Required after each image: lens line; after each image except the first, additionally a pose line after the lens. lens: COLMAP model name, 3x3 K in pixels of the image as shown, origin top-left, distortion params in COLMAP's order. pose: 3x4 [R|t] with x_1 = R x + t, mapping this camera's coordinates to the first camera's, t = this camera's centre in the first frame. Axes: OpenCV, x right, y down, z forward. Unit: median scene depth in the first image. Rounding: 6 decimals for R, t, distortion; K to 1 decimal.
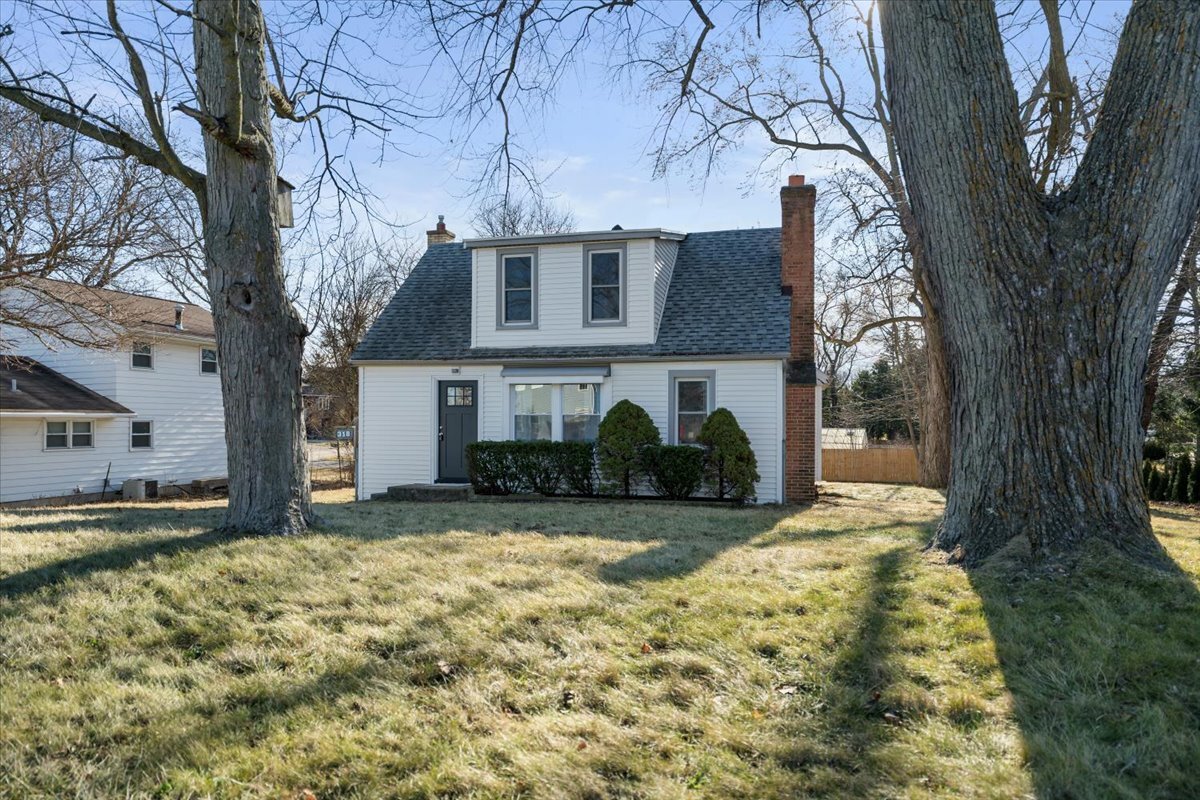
lens RADIAL K [[810.0, 0, 596.4], [0, 810.0, 415.8], [0, 0, 1]] dist [0.003743, 0.000280]
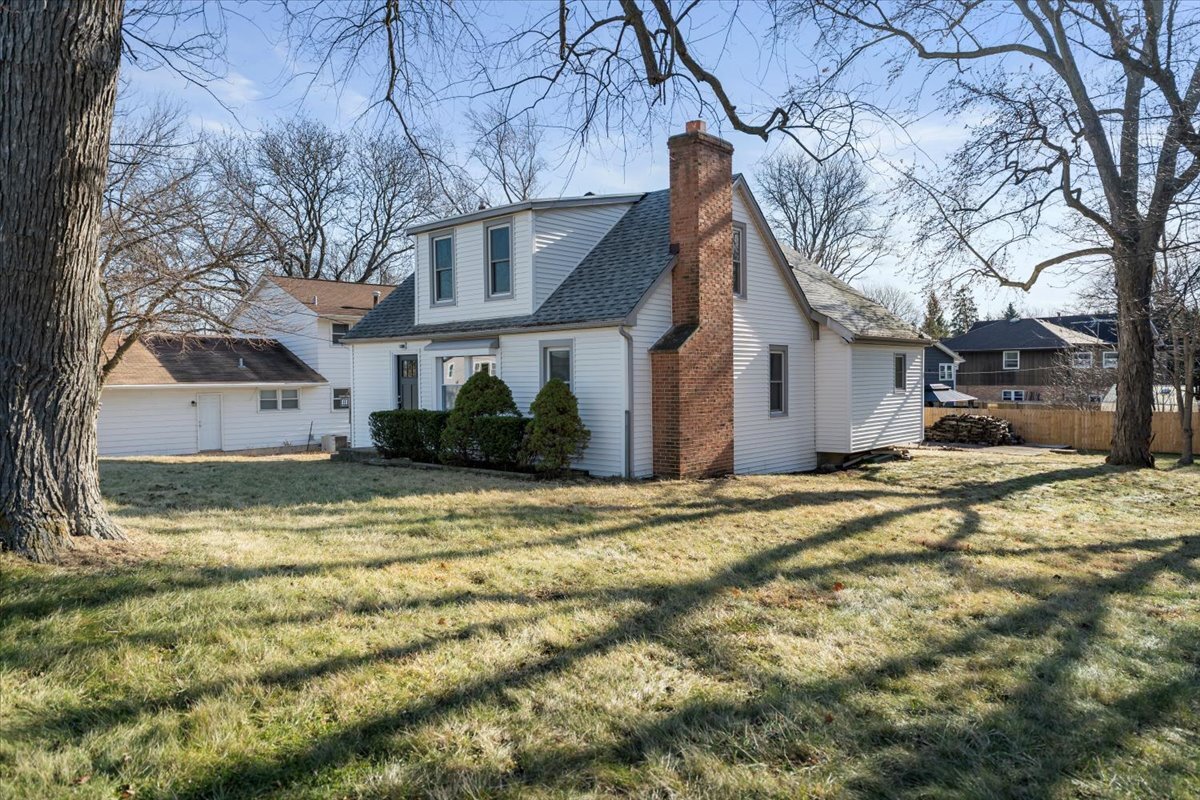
lens RADIAL K [[810.0, 0, 596.4], [0, 810.0, 415.8], [0, 0, 1]] dist [0.003743, 0.000280]
pose [[0.899408, 0.008933, -0.437018, 0.339240], [0.013837, 0.998708, 0.048891, -0.006582], [0.436890, -0.050020, 0.898123, 0.069534]]
